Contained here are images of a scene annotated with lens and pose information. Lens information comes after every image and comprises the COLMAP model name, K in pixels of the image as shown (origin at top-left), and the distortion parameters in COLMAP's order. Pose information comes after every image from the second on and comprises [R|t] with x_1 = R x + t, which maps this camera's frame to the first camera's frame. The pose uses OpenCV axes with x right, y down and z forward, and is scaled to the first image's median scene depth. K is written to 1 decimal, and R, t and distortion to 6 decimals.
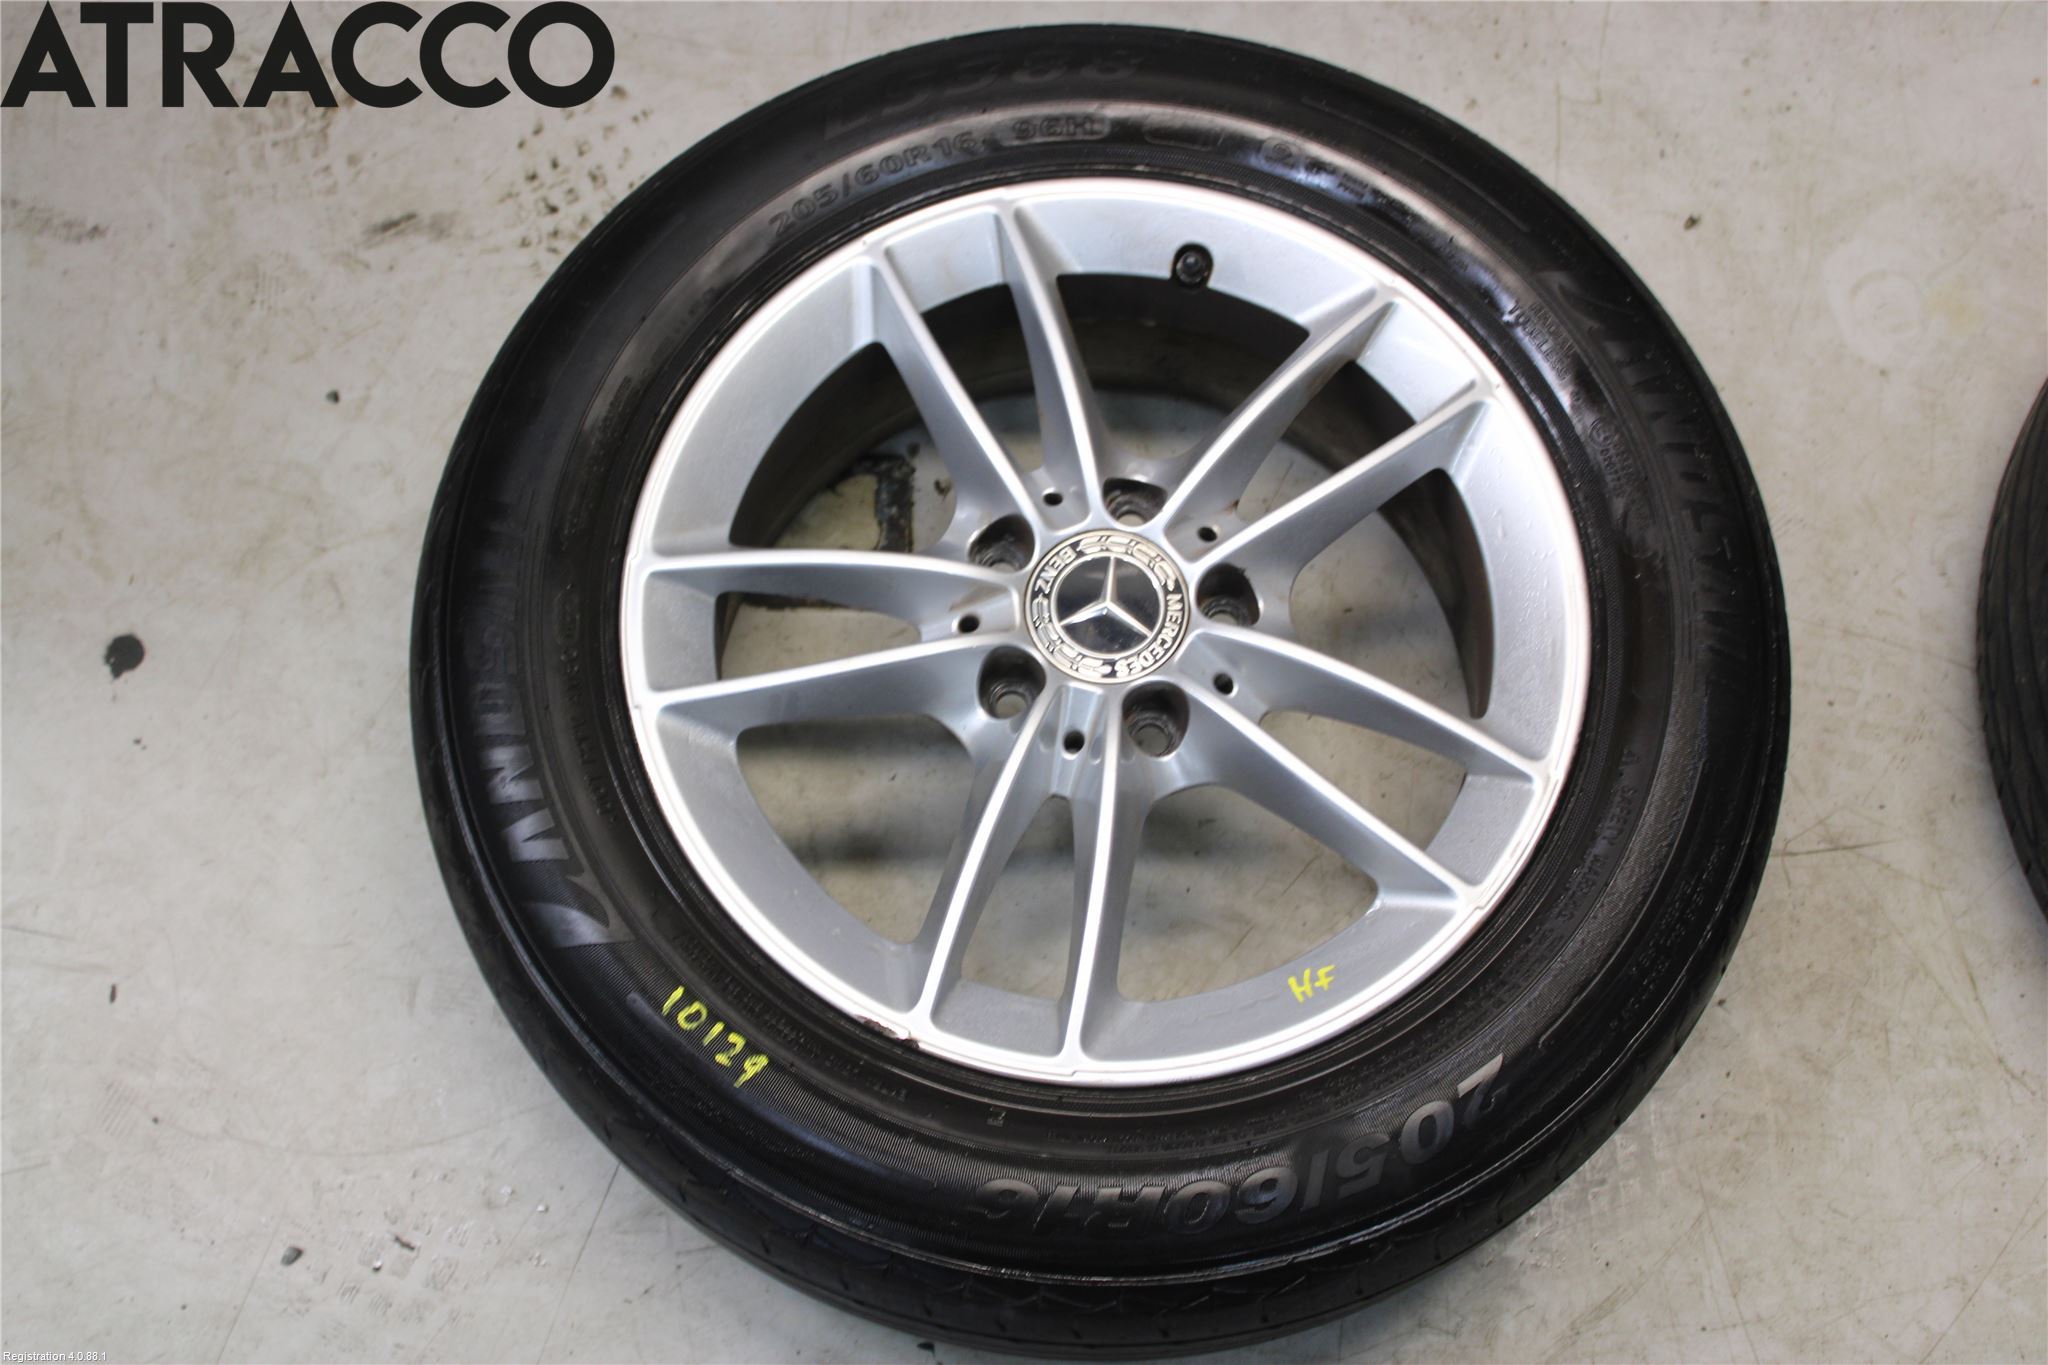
lens RADIAL K [[2379.1, 0, 1012.8], [0, 2379.1, 675.5], [0, 0, 1]] dist [-0.009957, 0.000000]
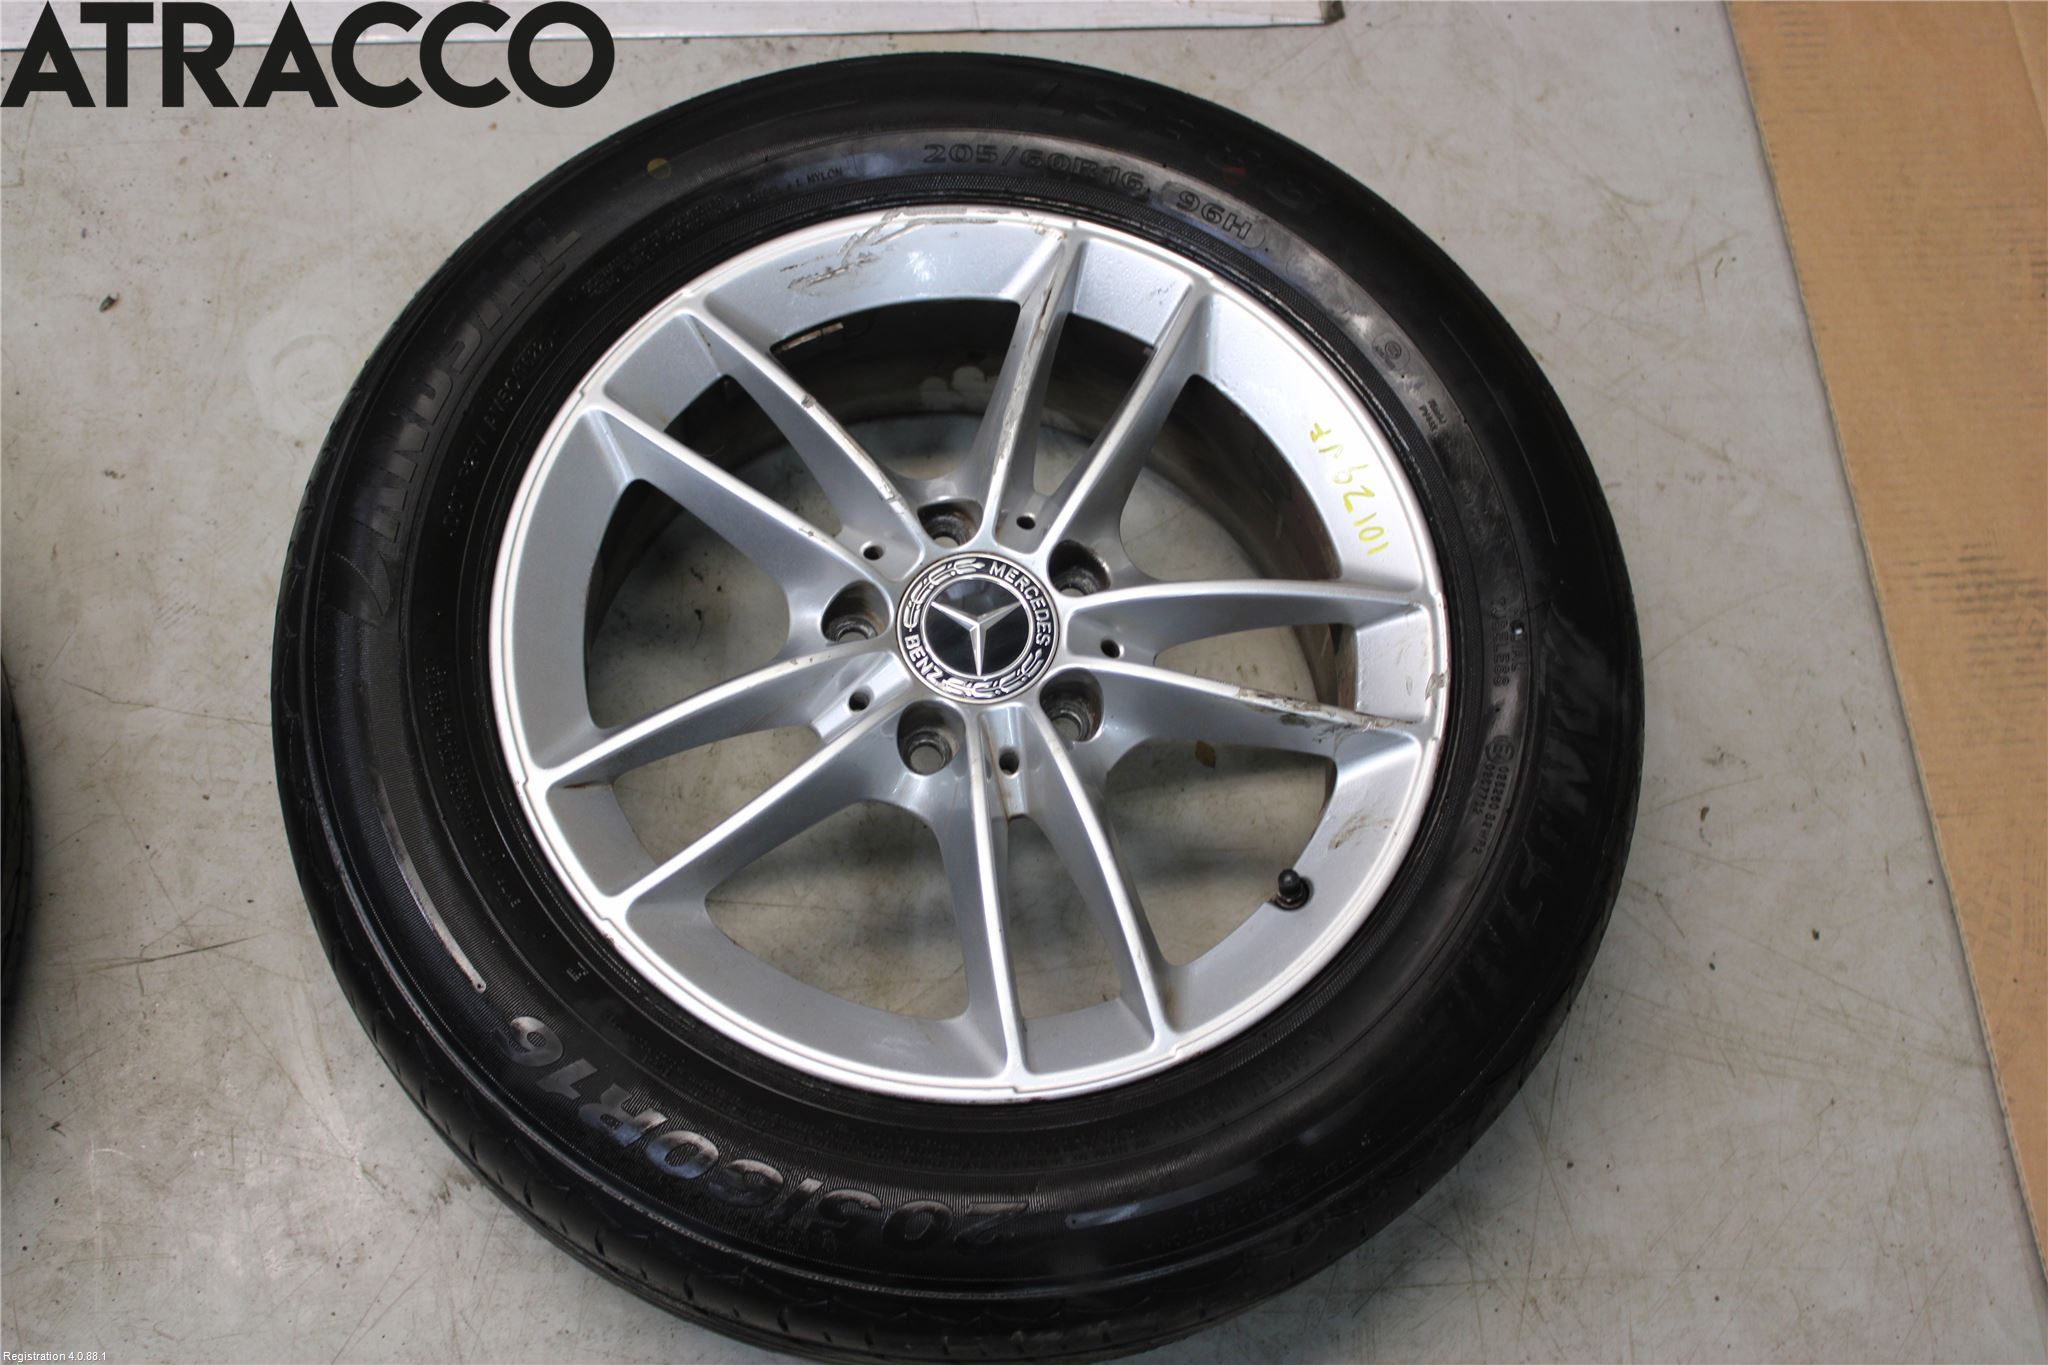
lens RADIAL K [[2379.1, 0, 1028.3], [0, 2379.1, 700.1], [0, 0, 1]] dist [-0.009957, 0.000000]
pose [[0.993022, -0.093625, 0.071703, 0.618037], [0.093497, 0.995606, 0.005146, -0.001247], [-0.071869, 0.001594, 0.997413, 0.017672]]
